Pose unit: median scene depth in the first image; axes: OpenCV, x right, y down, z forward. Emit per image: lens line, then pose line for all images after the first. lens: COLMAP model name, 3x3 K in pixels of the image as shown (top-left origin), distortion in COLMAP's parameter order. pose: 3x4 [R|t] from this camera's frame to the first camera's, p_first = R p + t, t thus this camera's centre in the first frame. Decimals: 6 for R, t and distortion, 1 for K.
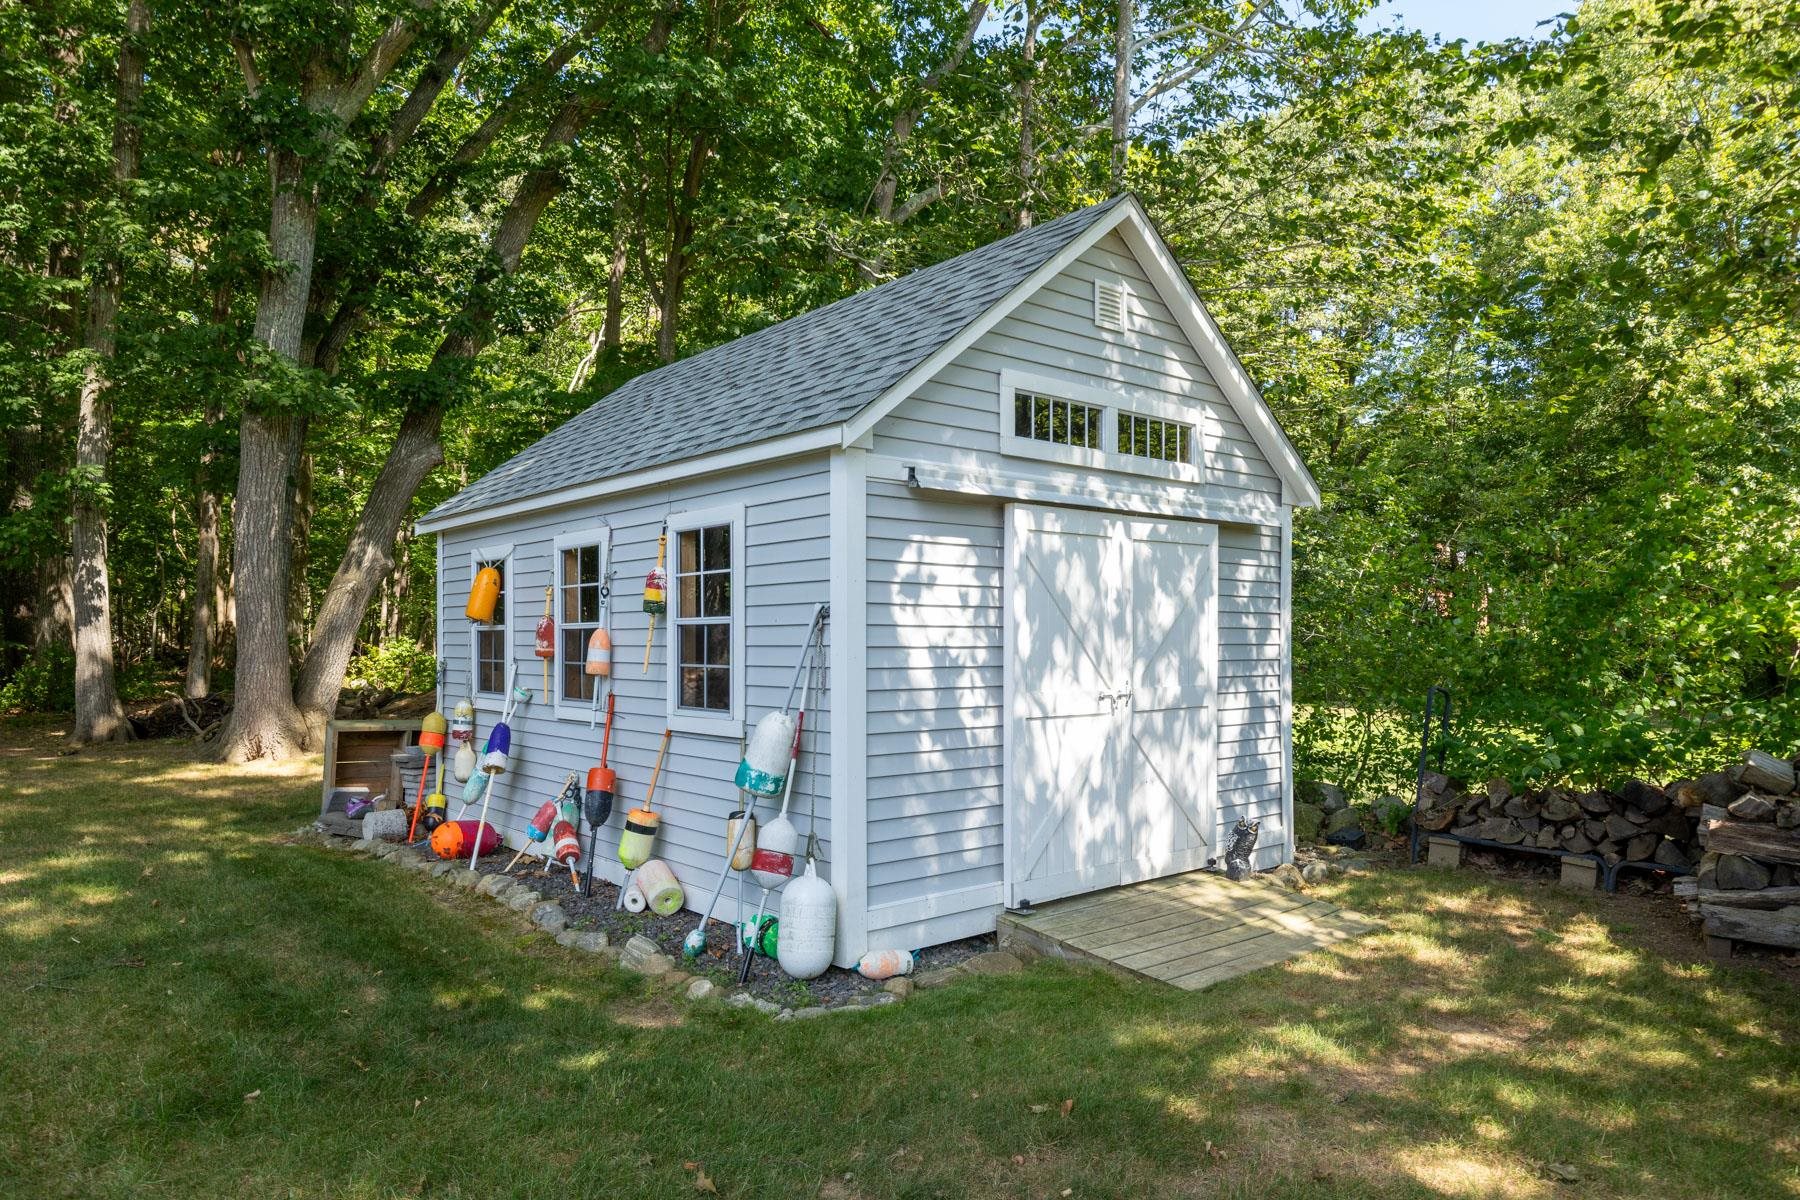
lens RADIAL K [[1143.1, 0, 903.5], [0, 1143.1, 656.5], [0, 0, 1]] dist [0.000184, -0.002397]
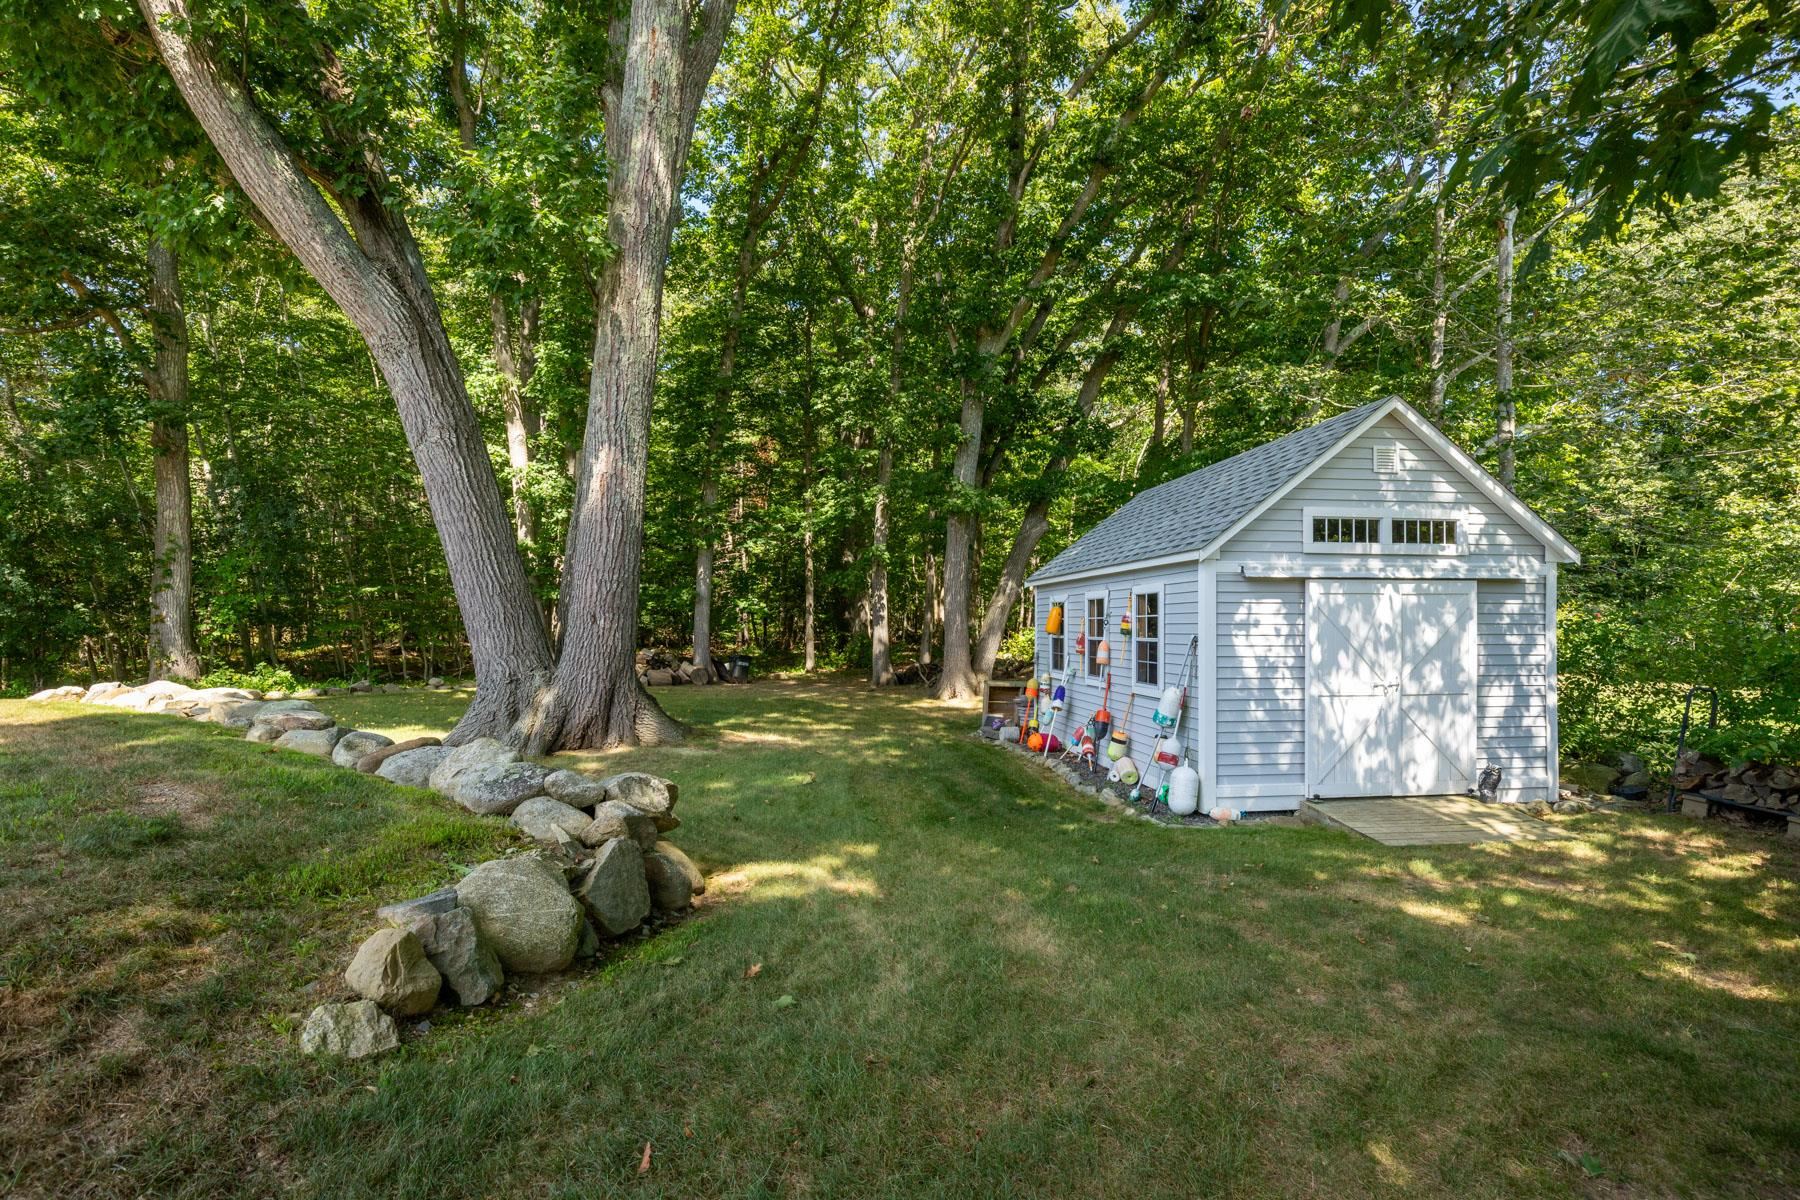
lens RADIAL K [[896.2, 0, 882.9], [0, 896.2, 608.6], [0, 0, 1]] dist [-0.002777, -0.000068]
pose [[0.828507, -0.006505, -0.559941, 0.301509], [-0.007015, 0.999733, -0.021994, -0.044652], [0.559935, 0.022150, 0.828240, -0.532052]]
